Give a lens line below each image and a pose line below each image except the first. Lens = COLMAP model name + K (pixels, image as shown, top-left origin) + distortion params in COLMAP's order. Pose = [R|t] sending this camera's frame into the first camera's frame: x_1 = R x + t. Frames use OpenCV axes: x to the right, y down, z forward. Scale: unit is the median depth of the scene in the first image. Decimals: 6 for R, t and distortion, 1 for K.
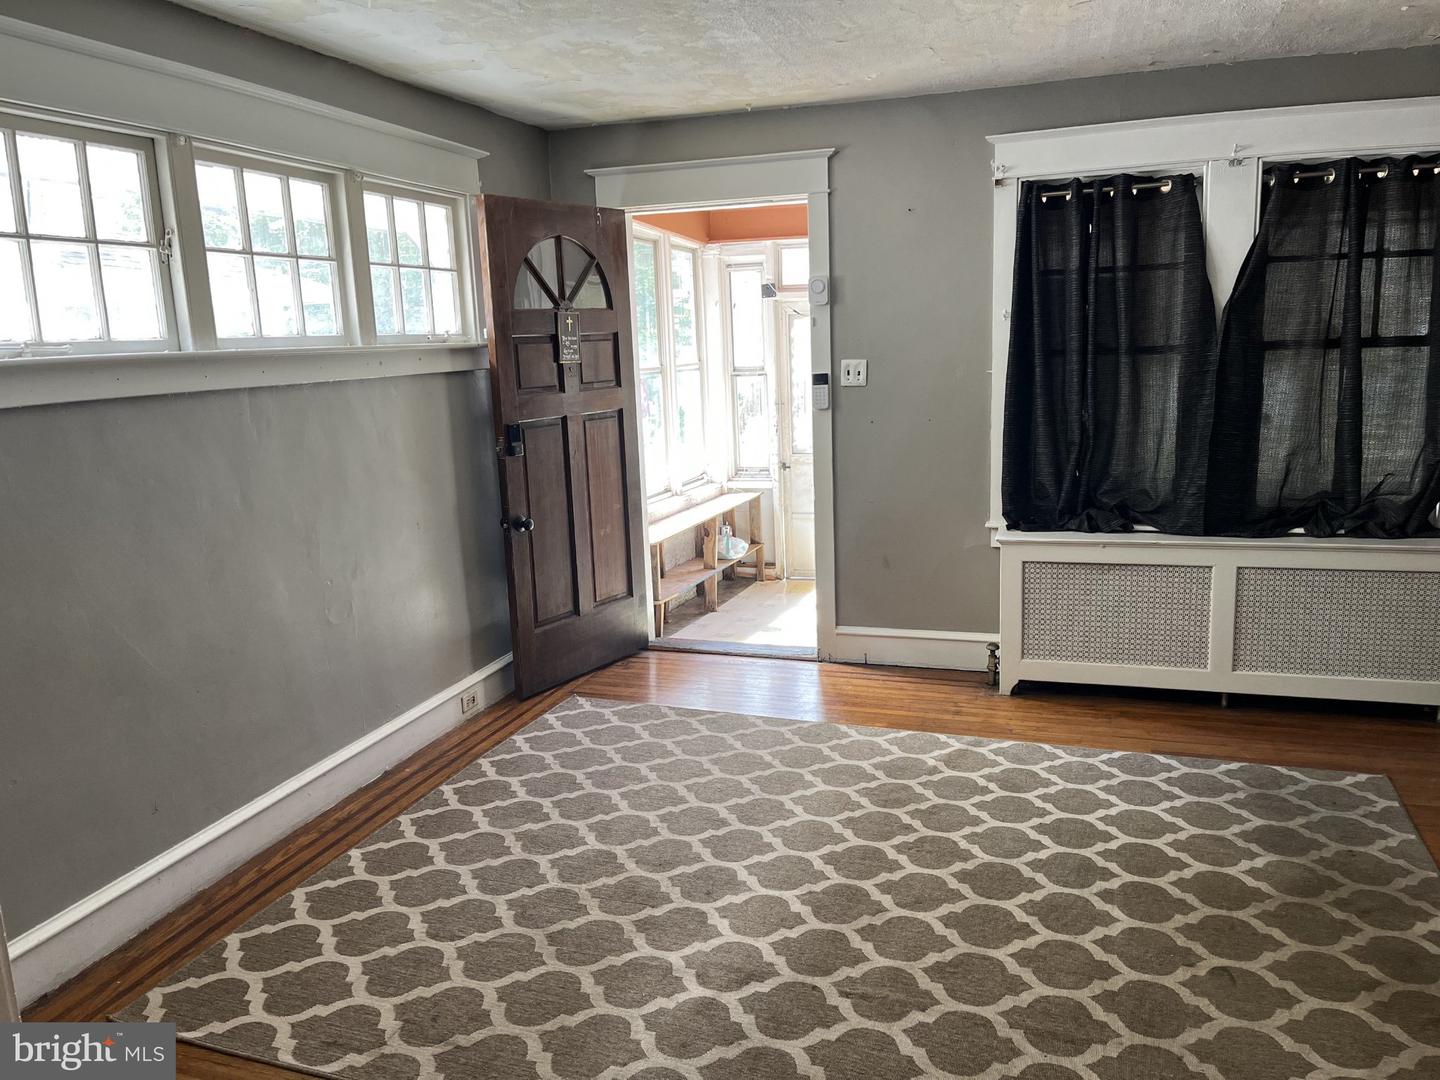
lens RADIAL K [[1086.8, 0, 720.0], [0, 1086.8, 540.0], [0, 0, 1]] dist [0.100895, -0.137337]
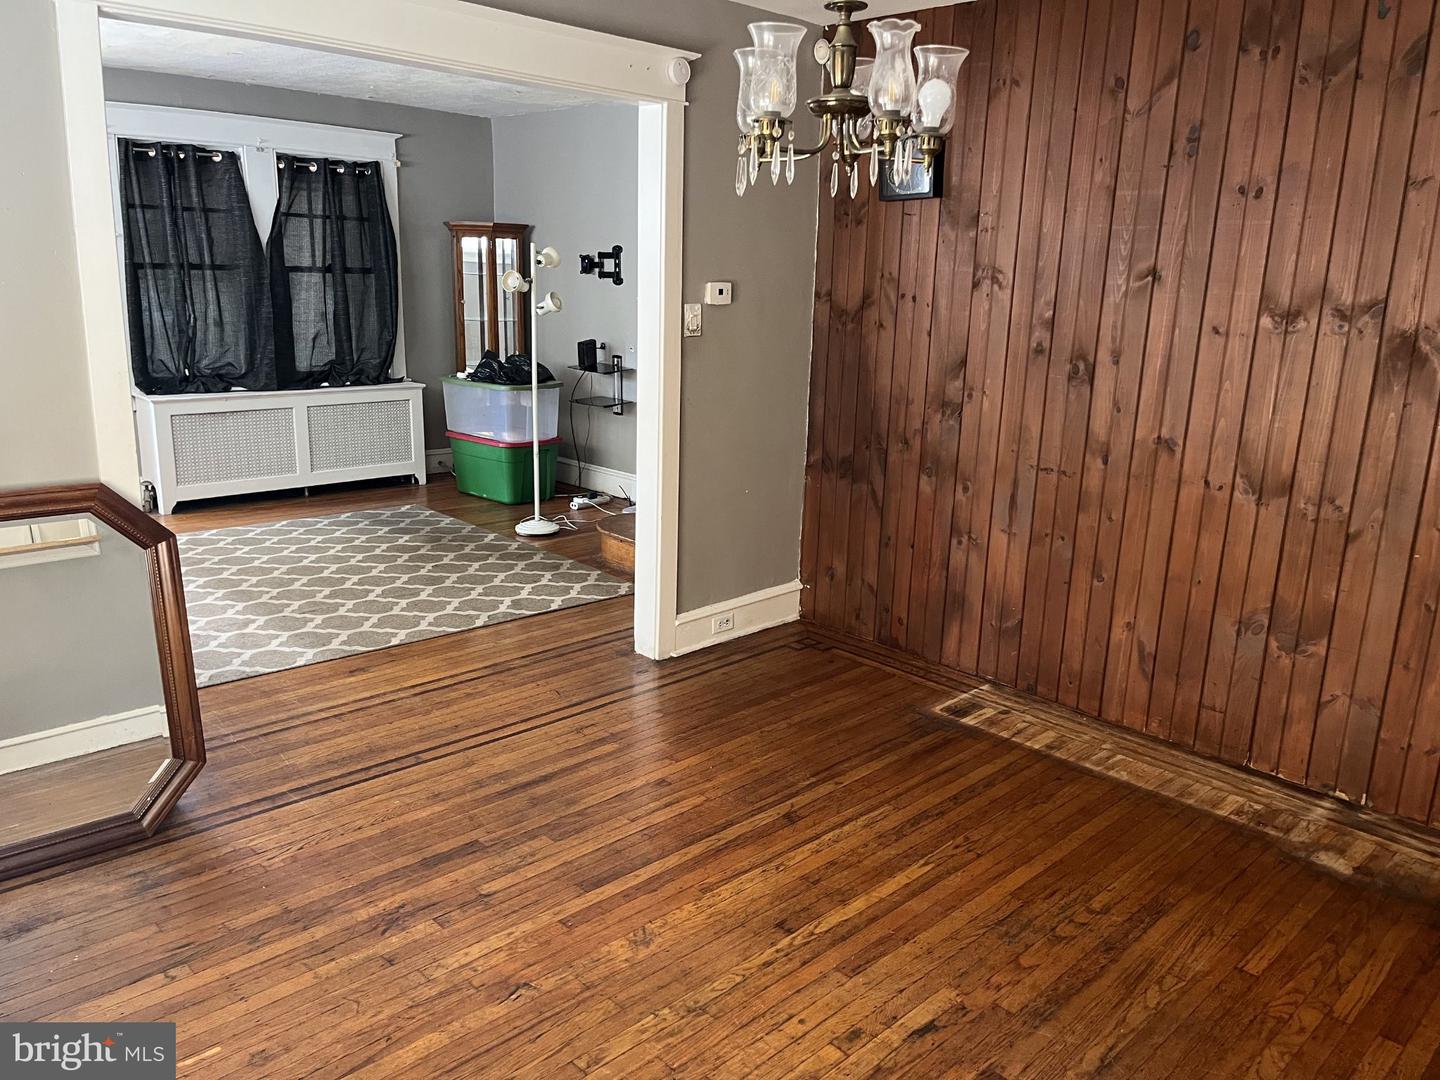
lens RADIAL K [[1086.8, 0, 720.0], [0, 1086.8, 540.0], [0, 0, 1]] dist [0.100895, -0.137337]
pose [[0.469276, -0.167225, 0.867073, -0.913579], [0.116425, 0.985051, 0.126968, 0.110850], [-0.875343, 0.041366, 0.481730, -0.410620]]
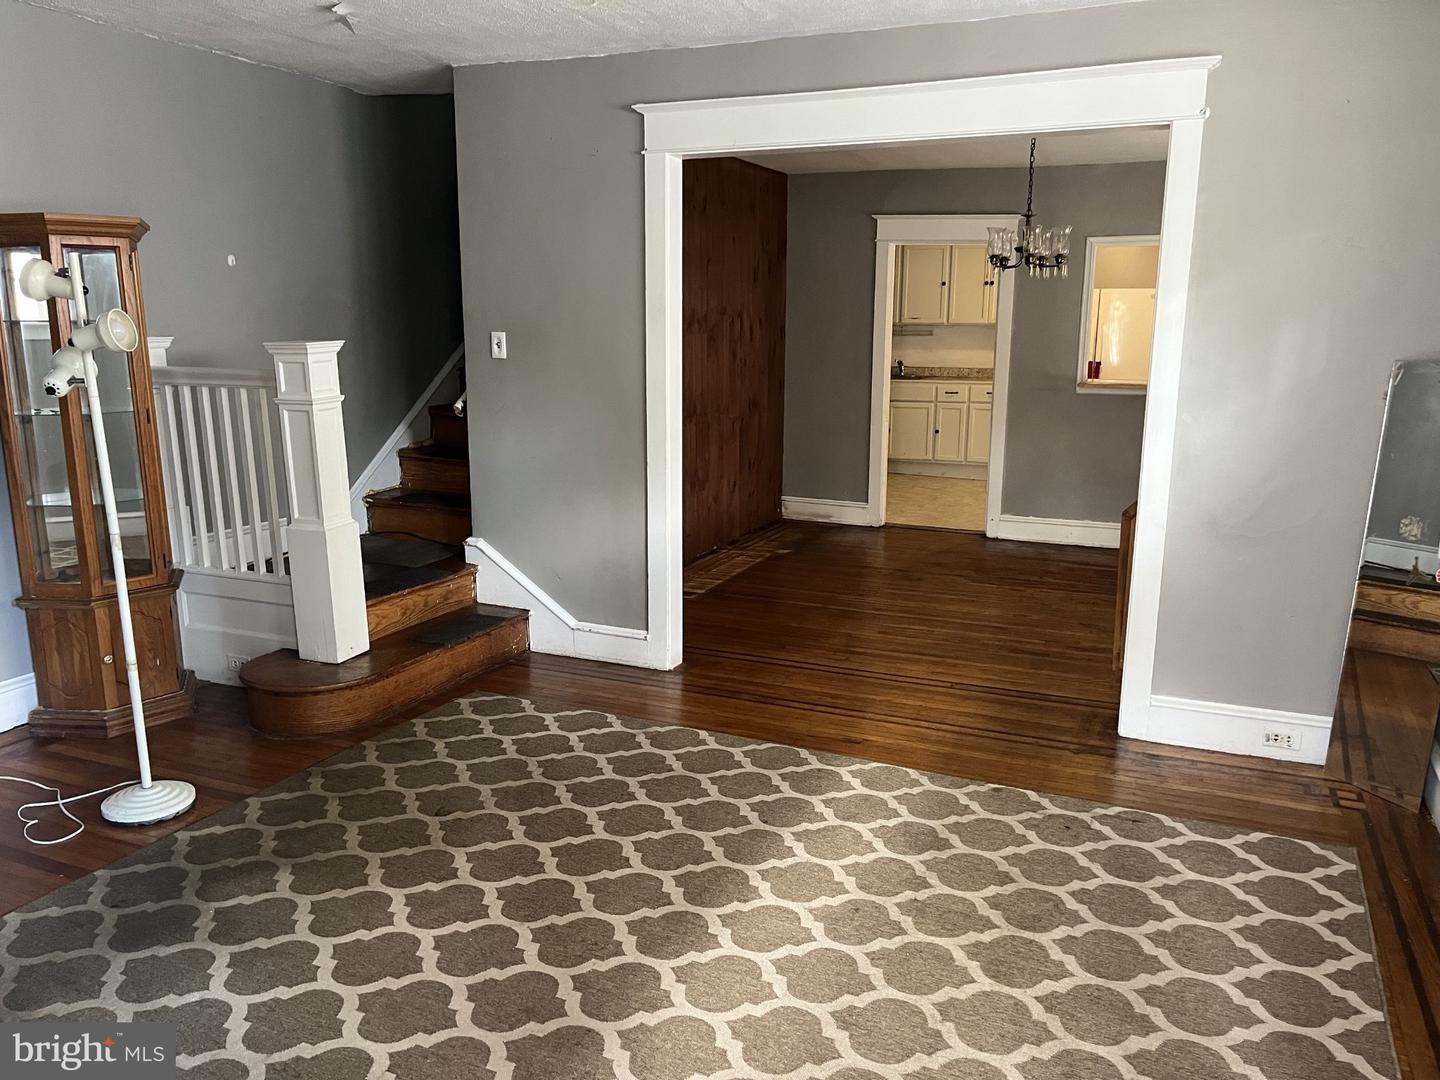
lens RADIAL K [[1086.8, 0, 720.0], [0, 1086.8, 540.0], [0, 0, 1]] dist [0.100895, -0.137337]
pose [[-0.995033, 0.007374, 0.099271, 0.009183], [0.043705, 0.928357, 0.369110, -0.283817], [-0.089438, 0.371615, -0.924069, 1.646786]]
